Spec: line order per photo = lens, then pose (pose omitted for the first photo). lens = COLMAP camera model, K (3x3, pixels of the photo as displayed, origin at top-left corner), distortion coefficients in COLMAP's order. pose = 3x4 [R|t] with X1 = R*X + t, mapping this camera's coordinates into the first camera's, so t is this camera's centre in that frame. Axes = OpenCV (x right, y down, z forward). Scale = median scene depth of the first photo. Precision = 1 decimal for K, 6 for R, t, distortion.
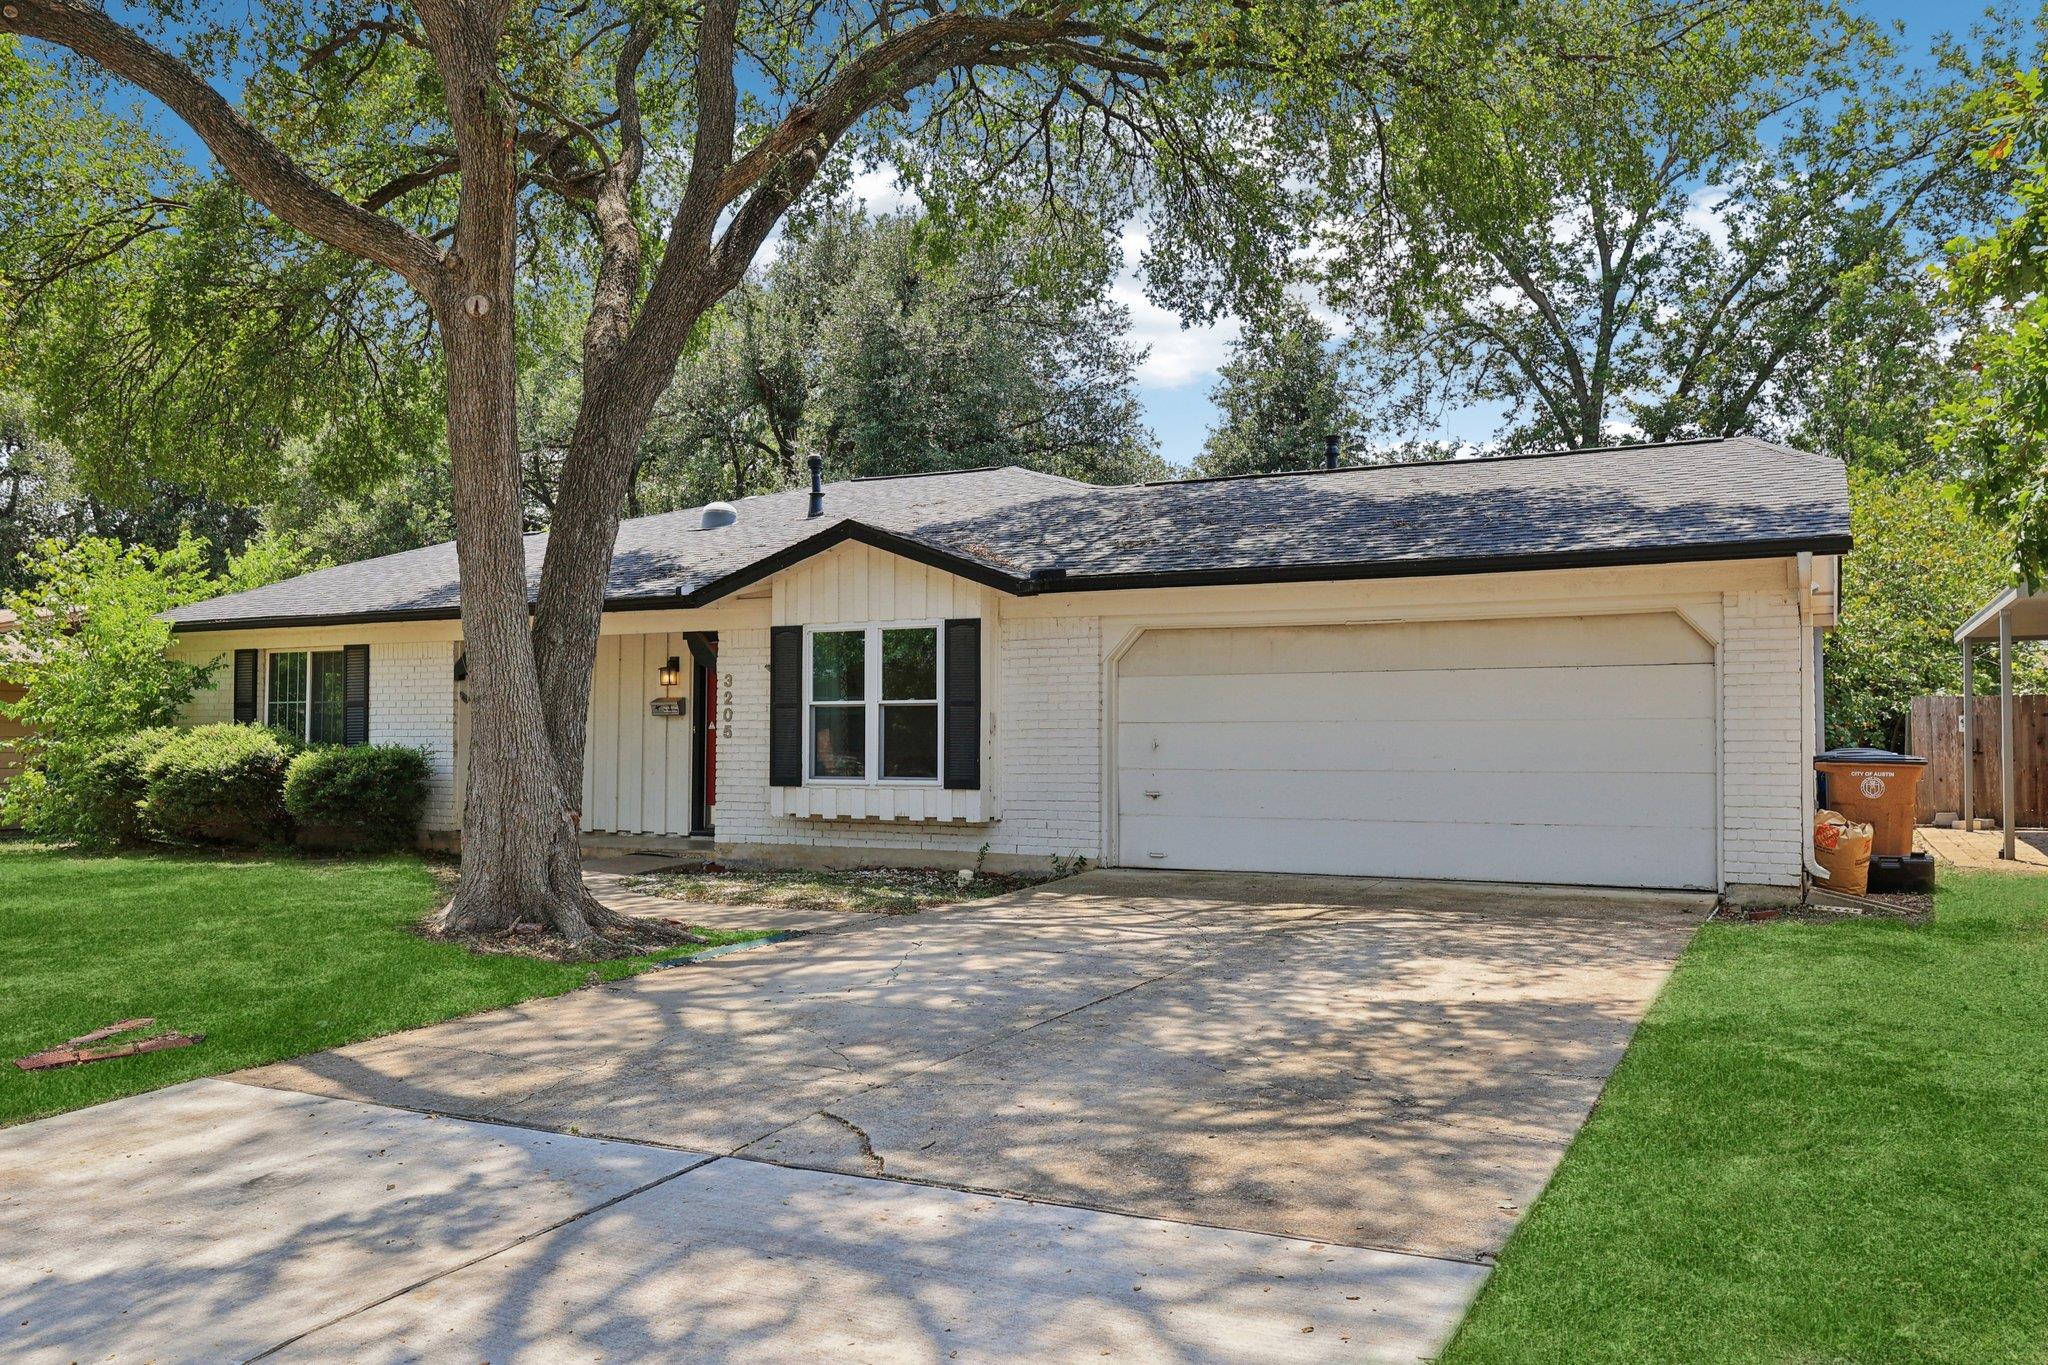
lens RADIAL K [[1520.2, 0, 1024.0], [0, 1520.2, 682.5], [0, 0, 1]] dist [-0.008781, -0.001666]
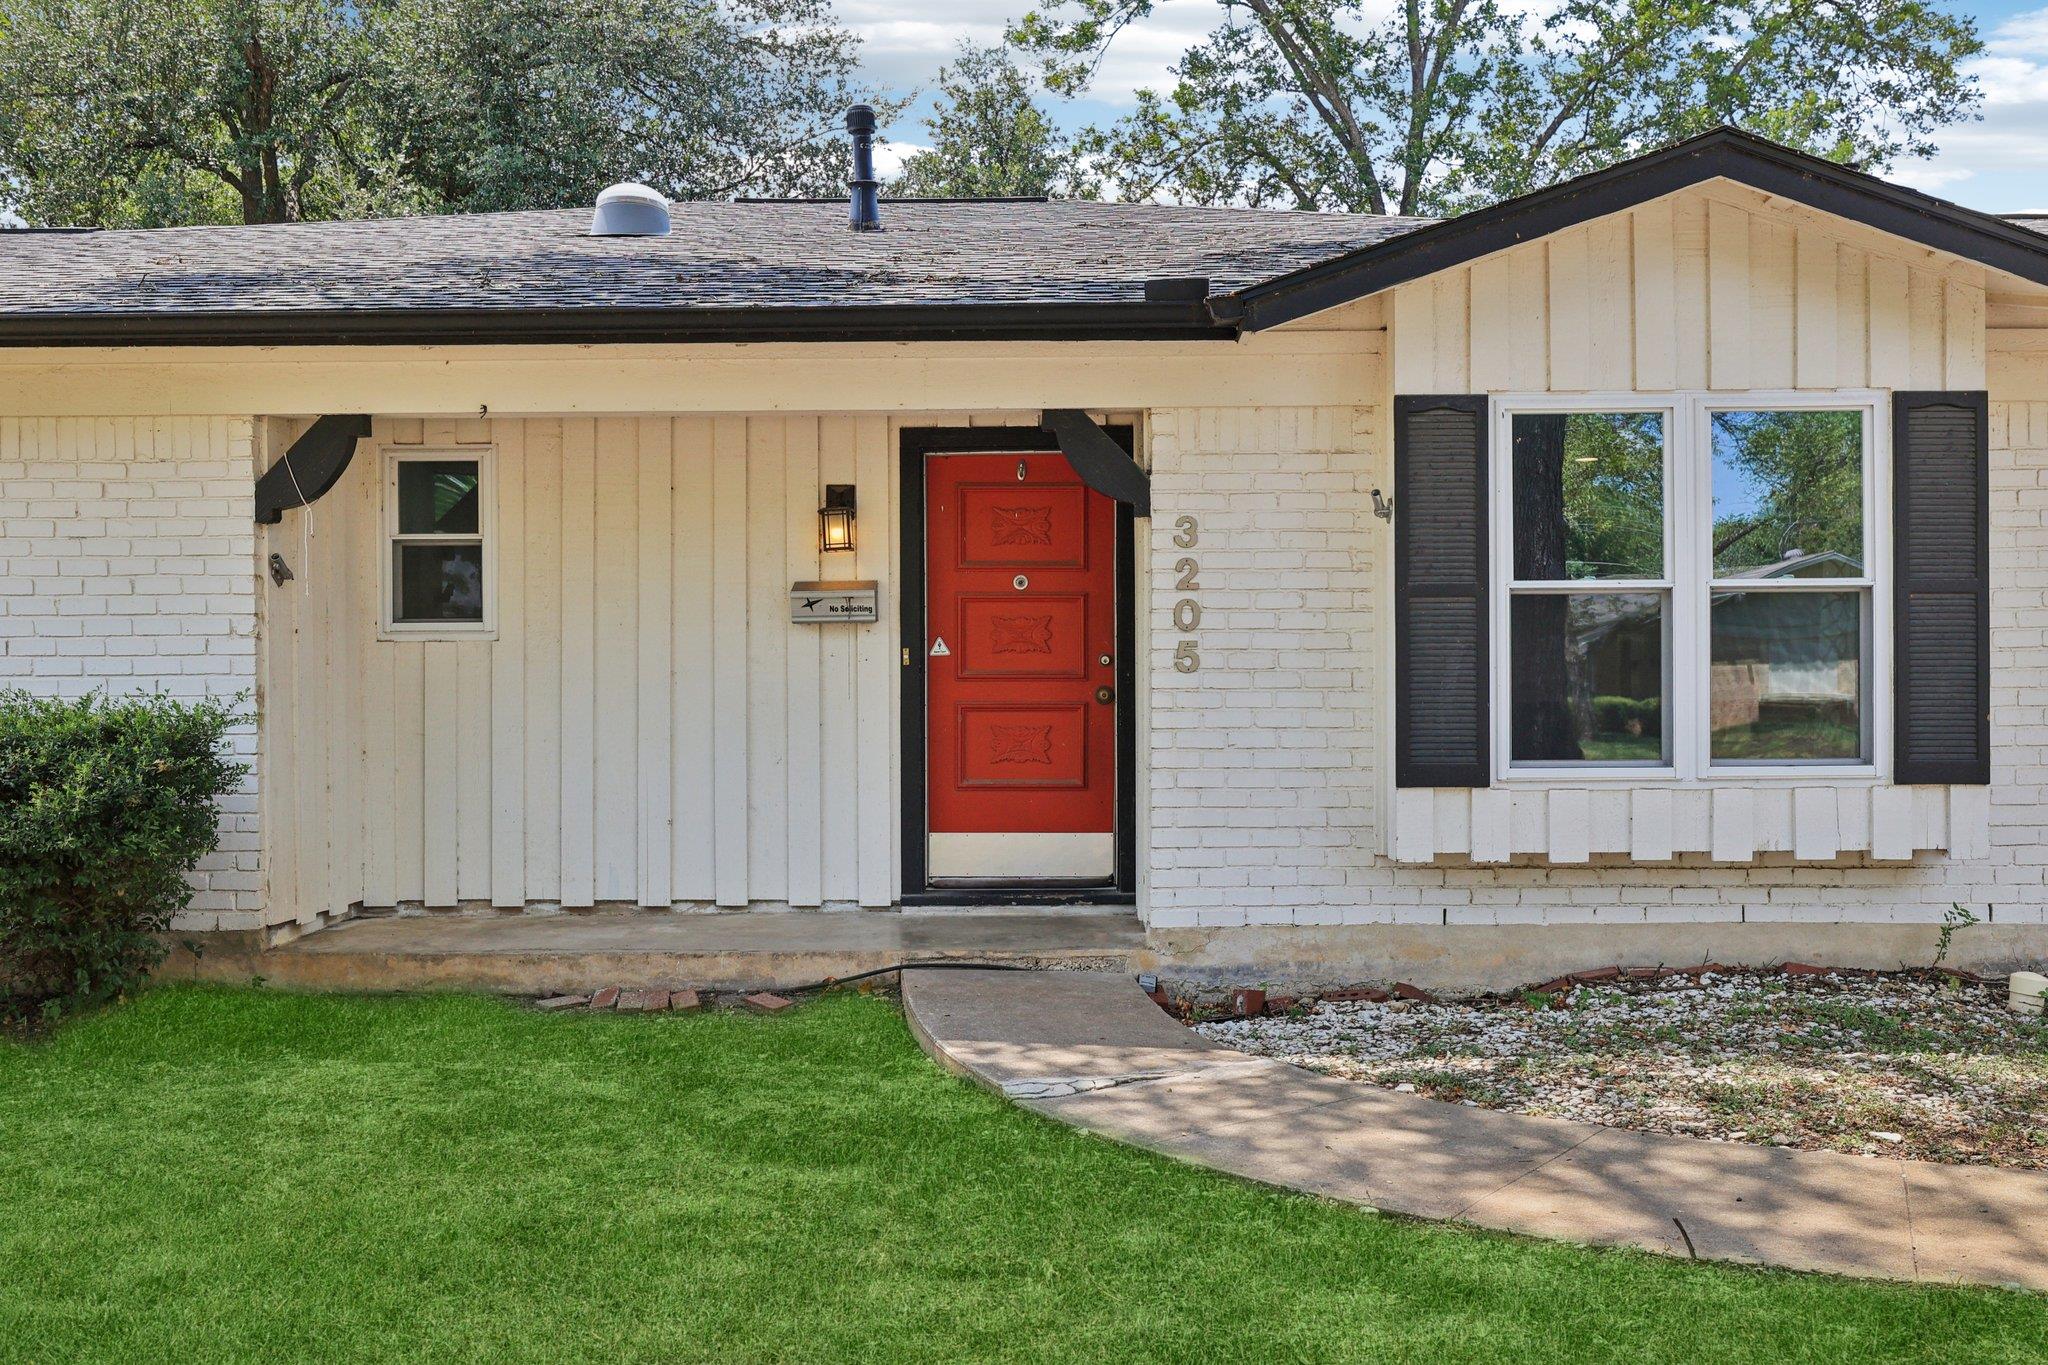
lens RADIAL K [[1742.2, 0, 1024.0], [0, 1742.2, 682.5], [0, 0, 1]] dist [-0.005800, -0.010282]
pose [[0.896609, -0.005622, 0.442787, -0.466922], [-0.009296, 0.999460, 0.031514, 0.026383], [-0.442725, -0.032372, 0.896073, 0.633553]]
